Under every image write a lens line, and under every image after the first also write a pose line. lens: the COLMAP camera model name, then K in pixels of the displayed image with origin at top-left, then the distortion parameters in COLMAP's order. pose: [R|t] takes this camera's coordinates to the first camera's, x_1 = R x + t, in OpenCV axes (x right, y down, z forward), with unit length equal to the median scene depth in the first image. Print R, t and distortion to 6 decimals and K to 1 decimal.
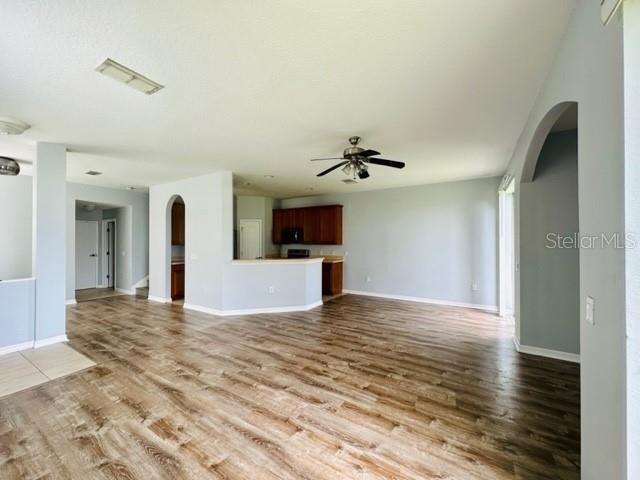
lens RADIAL K [[255.1, 0, 320.1], [0, 255.1, 239.2], [0, 0, 1]] dist [-0.001062, 0.000406]
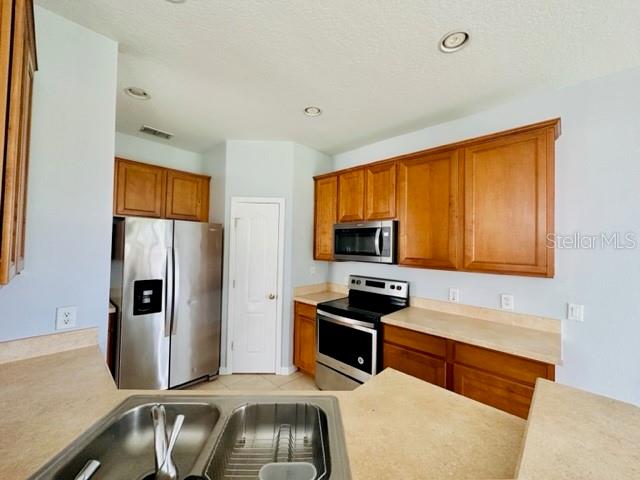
lens RADIAL K [[255.1, 0, 319.7], [0, 255.1, 243.3], [0, 0, 1]] dist [-0.001062, 0.000406]
pose [[0.976665, 0.017282, -0.214072, -0.218461], [-0.018481, 0.999823, -0.003603, -0.017496], [0.213972, 0.007476, 0.976811, 1.514479]]
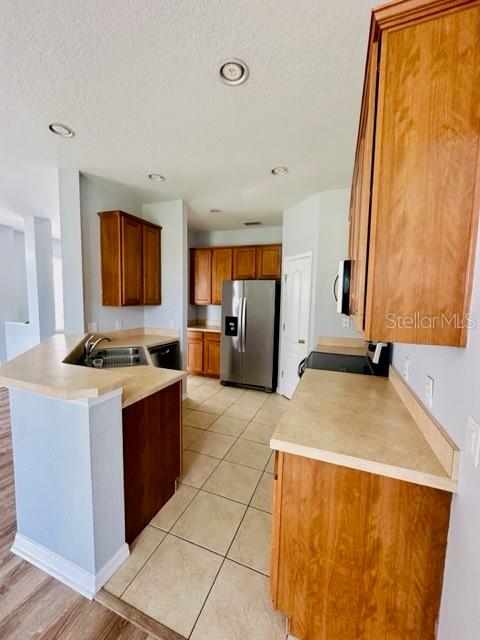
lens RADIAL K [[255.1, 0, 239.6], [0, 255.1, 319.7], [0, 0, 1]] dist [-0.001062, 0.000406]
pose [[0.176063, 0.088983, -0.980349, 0.402140], [-0.010327, 0.996018, 0.088551, -0.002009], [0.984325, -0.005467, 0.176281, 1.947452]]
